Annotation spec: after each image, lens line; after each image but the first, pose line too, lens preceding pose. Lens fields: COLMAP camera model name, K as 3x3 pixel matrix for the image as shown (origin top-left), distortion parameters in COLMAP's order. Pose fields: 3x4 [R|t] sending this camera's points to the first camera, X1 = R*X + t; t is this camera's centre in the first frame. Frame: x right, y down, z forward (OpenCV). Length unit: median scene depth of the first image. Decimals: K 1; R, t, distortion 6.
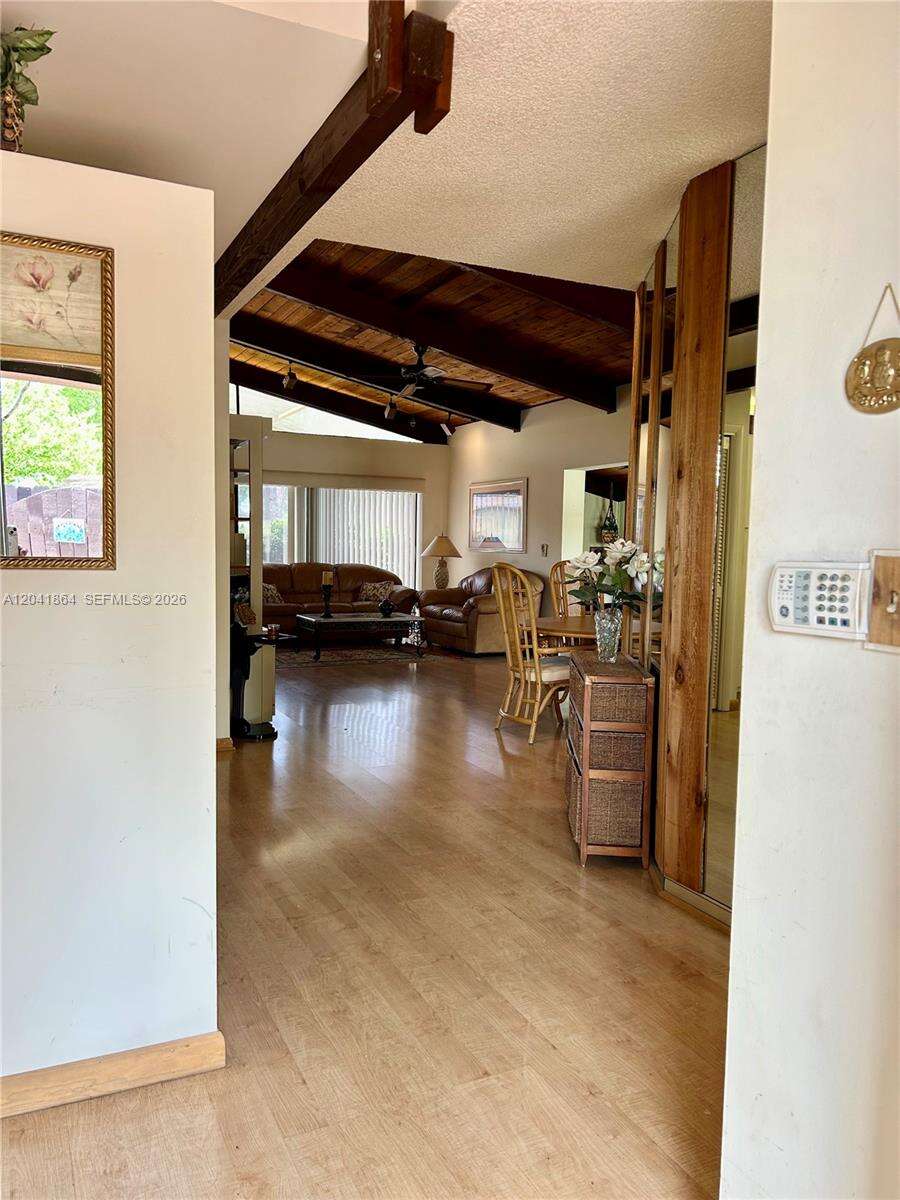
lens RADIAL K [[895.8, 0, 454.7], [0, 895.8, 606.0], [0, 0, 1]] dist [0.048241, -0.054651]
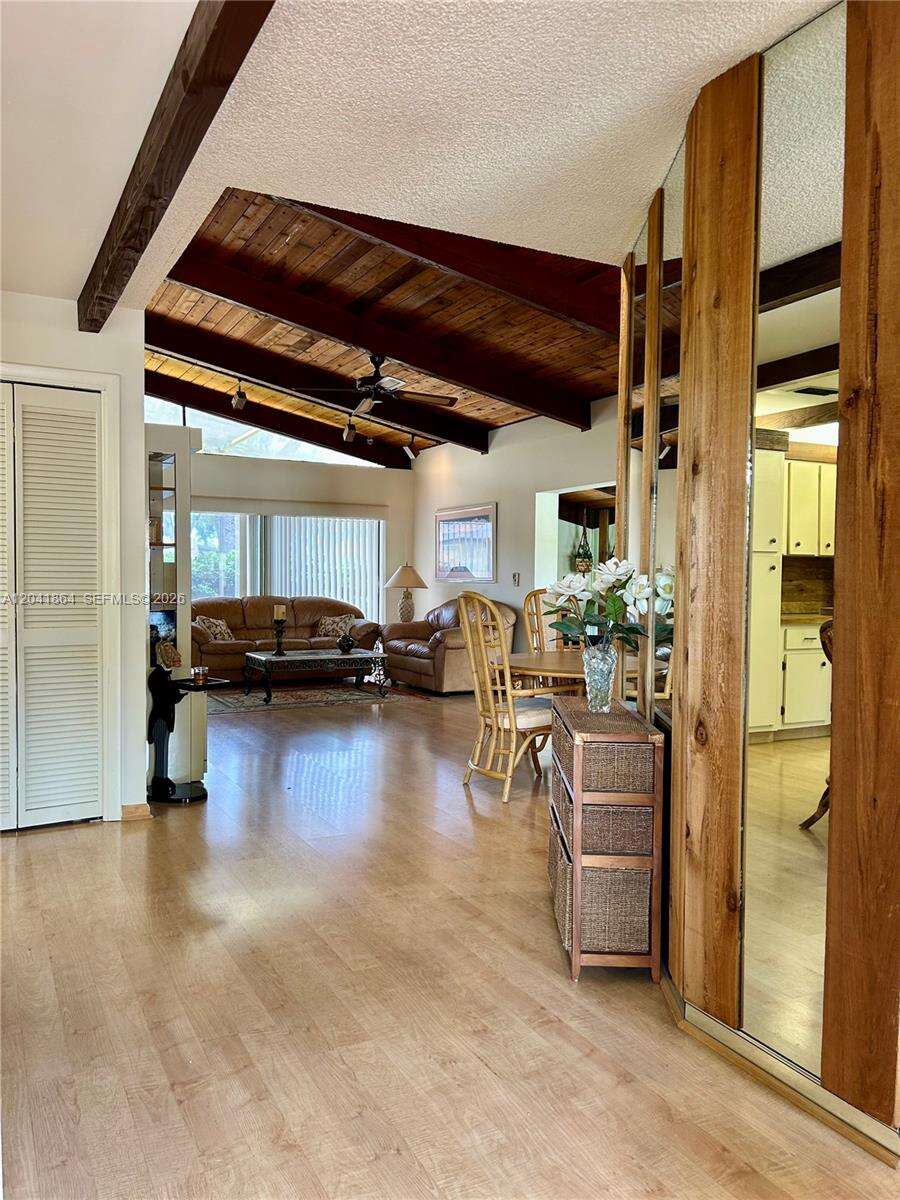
lens RADIAL K [[895.8, 0, 454.7], [0, 895.8, 606.0], [0, 0, 1]] dist [0.048241, -0.054651]
pose [[0.999407, -0.011688, 0.032397, 0.008120], [0.012874, 0.999245, -0.036655, -0.002098], [-0.031944, 0.037050, 0.998803, 0.099678]]
